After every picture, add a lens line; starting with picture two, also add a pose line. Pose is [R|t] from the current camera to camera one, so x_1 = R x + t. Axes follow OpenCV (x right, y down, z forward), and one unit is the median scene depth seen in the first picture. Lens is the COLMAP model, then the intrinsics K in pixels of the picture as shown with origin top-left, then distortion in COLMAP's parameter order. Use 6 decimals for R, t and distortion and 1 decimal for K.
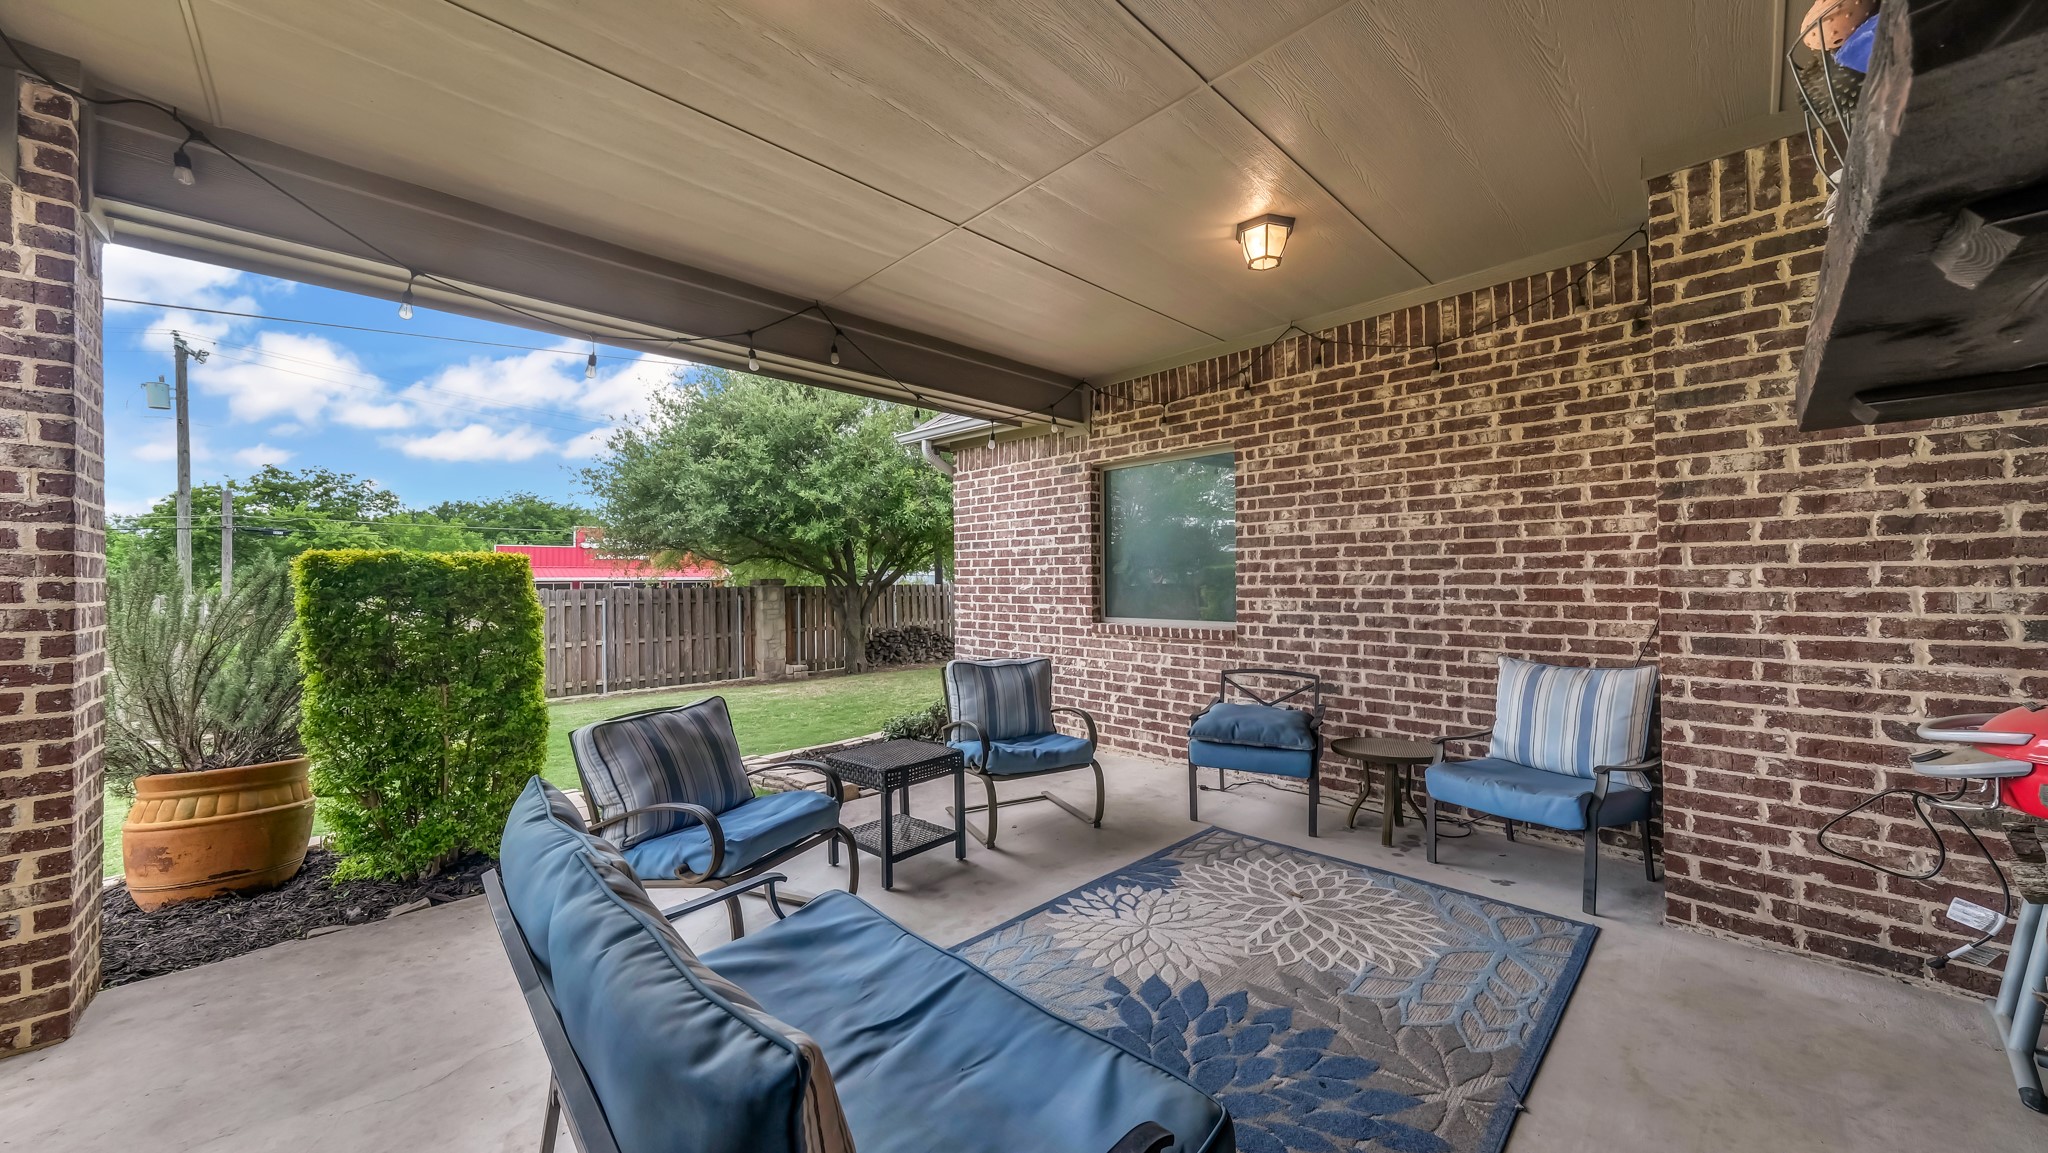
lens RADIAL K [[715.3, 0, 1023.8], [0, 715.3, 566.8], [0, 0, 1]] dist [-0.009913, 0.005379]
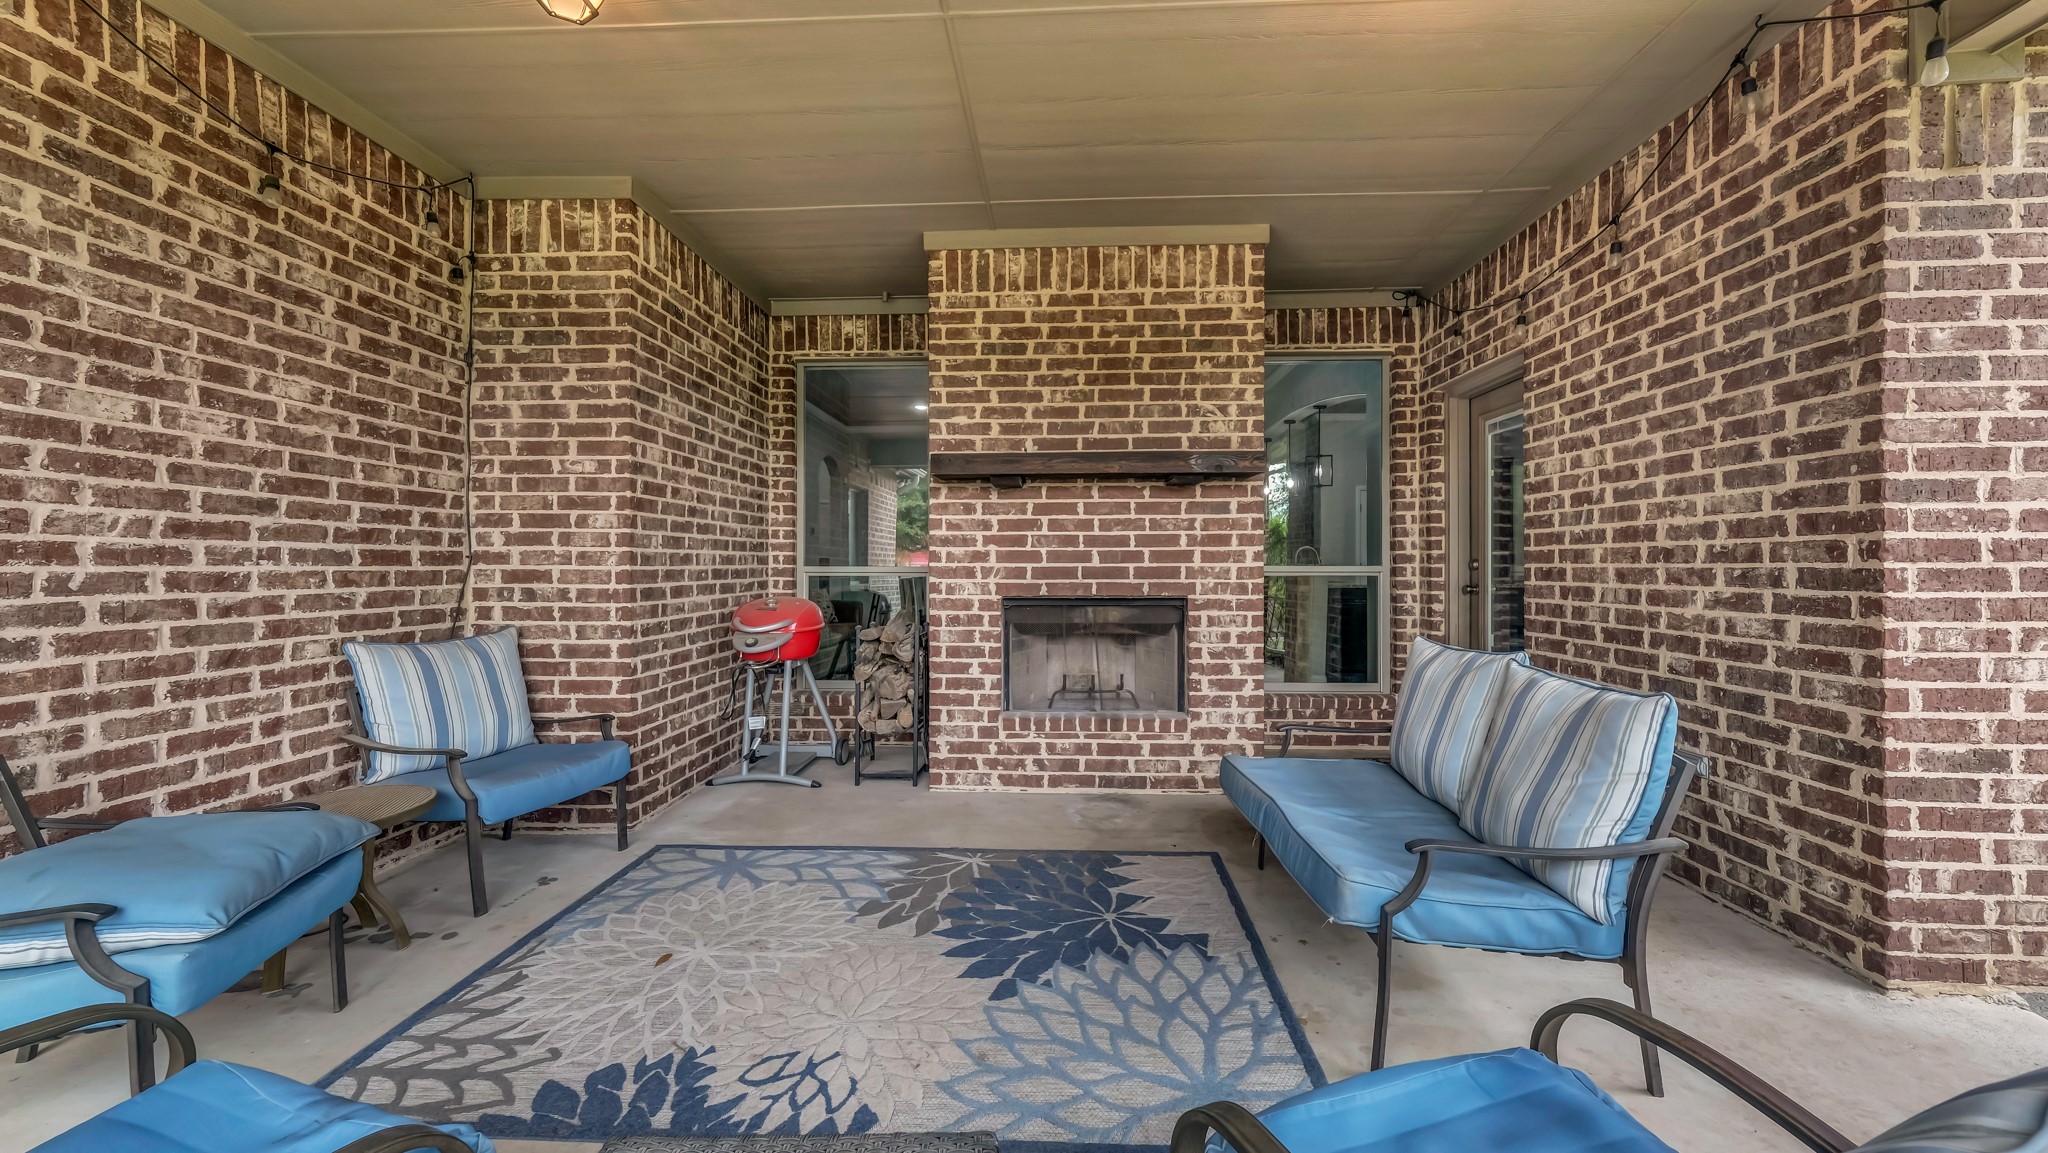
lens RADIAL K [[786.8, 0, 1025.1], [0, 786.8, 567.4], [0, 0, 1]] dist [0.001104, 0.000202]
pose [[-0.683628, 0.008859, 0.729777, -0.356751], [-0.005891, 0.999827, -0.017656, 0.056945], [-0.729807, -0.016369, -0.683458, 0.998559]]
